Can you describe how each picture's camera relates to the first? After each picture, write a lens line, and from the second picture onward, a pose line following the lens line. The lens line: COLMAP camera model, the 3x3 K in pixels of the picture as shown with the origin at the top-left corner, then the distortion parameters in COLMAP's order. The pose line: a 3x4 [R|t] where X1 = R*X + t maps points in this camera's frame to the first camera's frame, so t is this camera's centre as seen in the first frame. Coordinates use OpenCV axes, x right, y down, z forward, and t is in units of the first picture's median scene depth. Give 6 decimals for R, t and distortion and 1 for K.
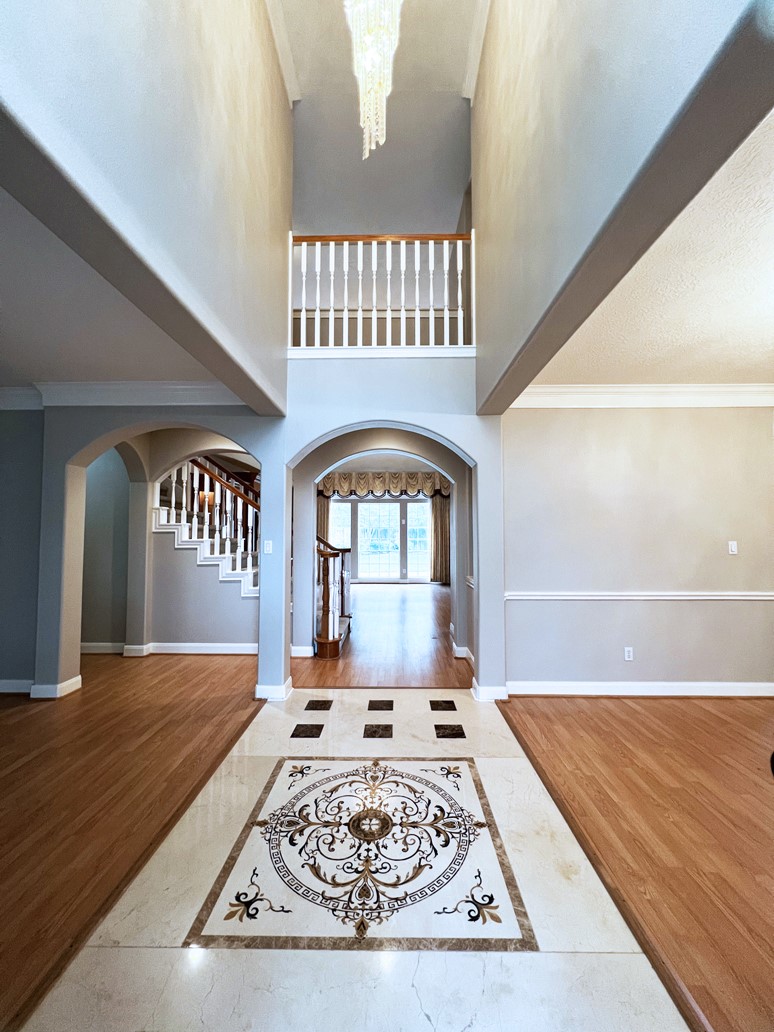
lens RADIAL K [[413.3, 0, 387.0], [0, 413.3, 516.0], [0, 0, 1]] dist [0.000519, -0.000026]
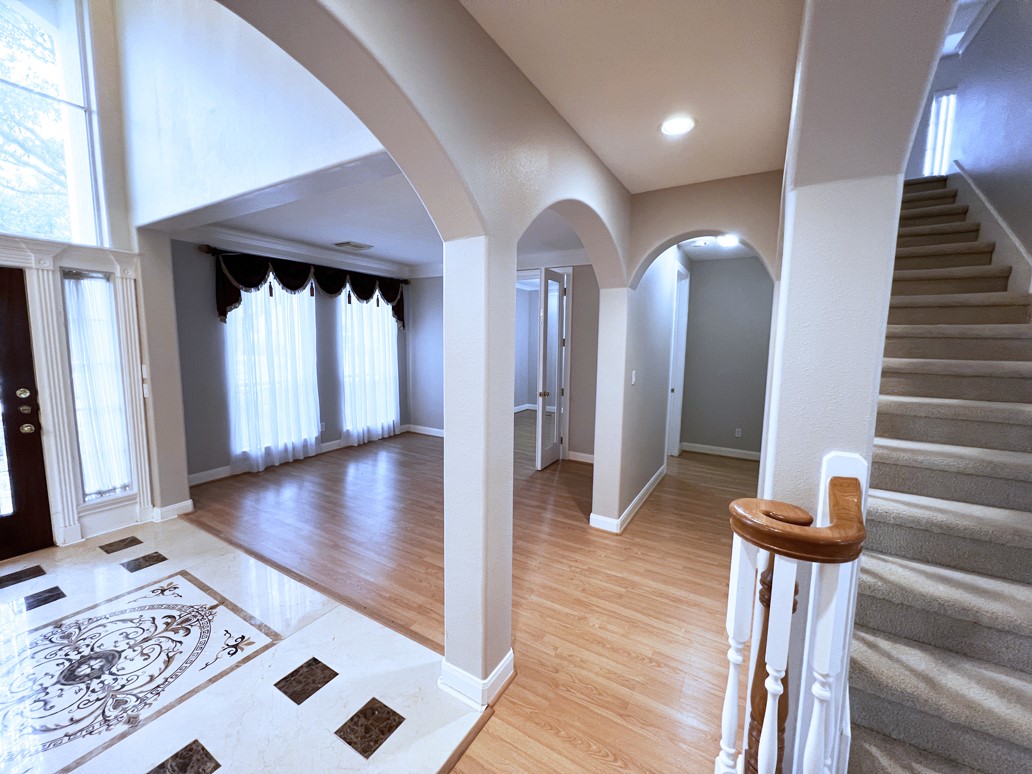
lens RADIAL K [[413.3, 0, 511.7], [0, 413.3, 383.1], [0, 0, 1]] dist [0.000519, -0.000026]
pose [[-0.500309, 0.087790, -0.861385, 0.237715], [0.021812, 0.995809, 0.088821, -0.001291], [0.865572, 0.025649, -0.500127, 2.238580]]
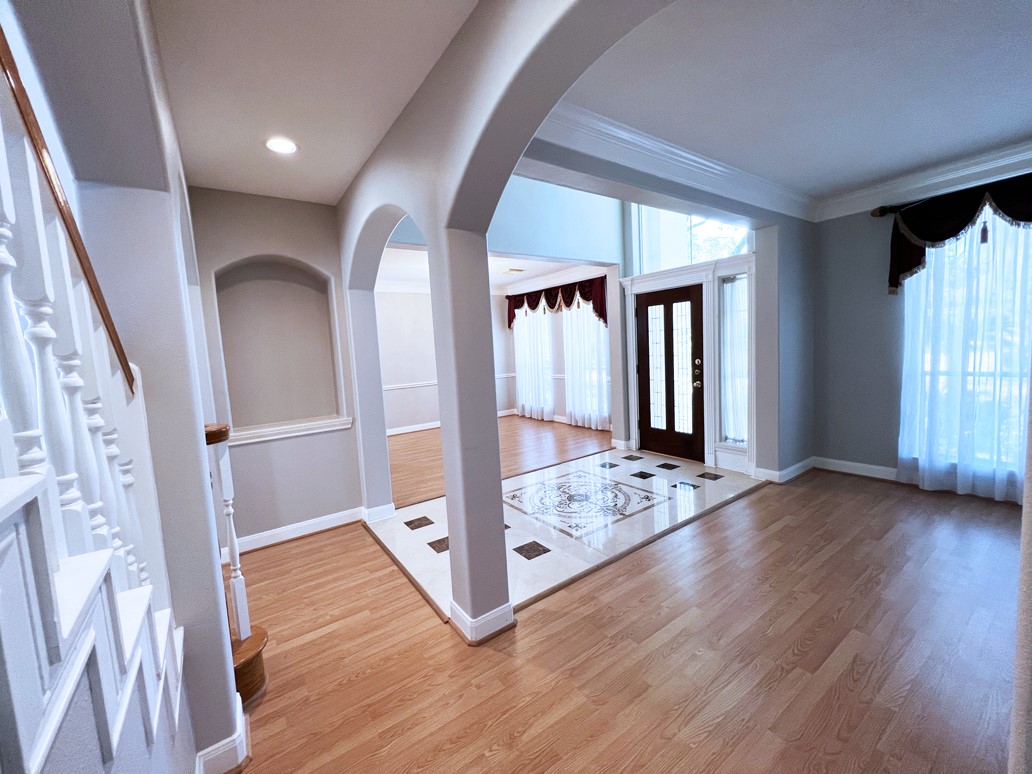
lens RADIAL K [[413.3, 0, 511.7], [0, 413.3, 383.1], [0, 0, 1]] dist [0.000519, -0.000026]
pose [[-0.583139, -0.035775, 0.811584, -1.352613], [0.025284, 0.997747, 0.062149, 0.070246], [-0.811979, 0.056762, -0.580921, 2.242540]]
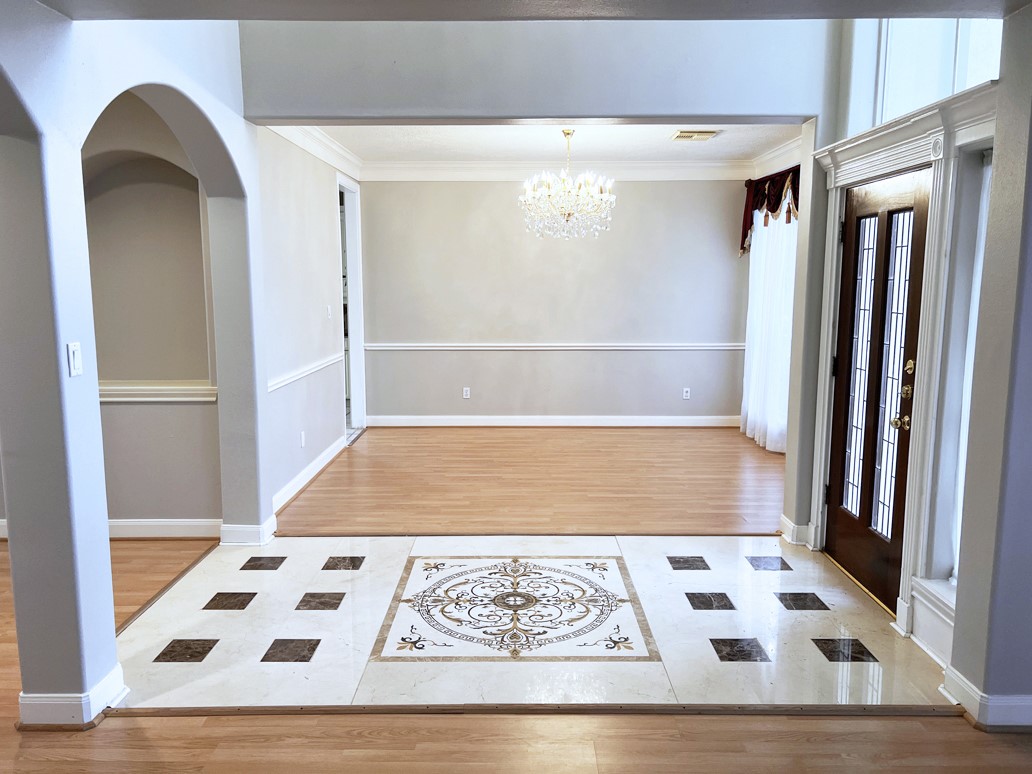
lens RADIAL K [[778.6, 0, 516.0], [0, 778.6, 387.0], [0, 0, 1]] dist [0.049671, -0.063650]
pose [[-0.016142, -0.136478, 0.990512, -1.763025], [-0.042018, 0.989858, 0.135704, -0.028186], [-0.998986, -0.039429, -0.021713, 1.005014]]
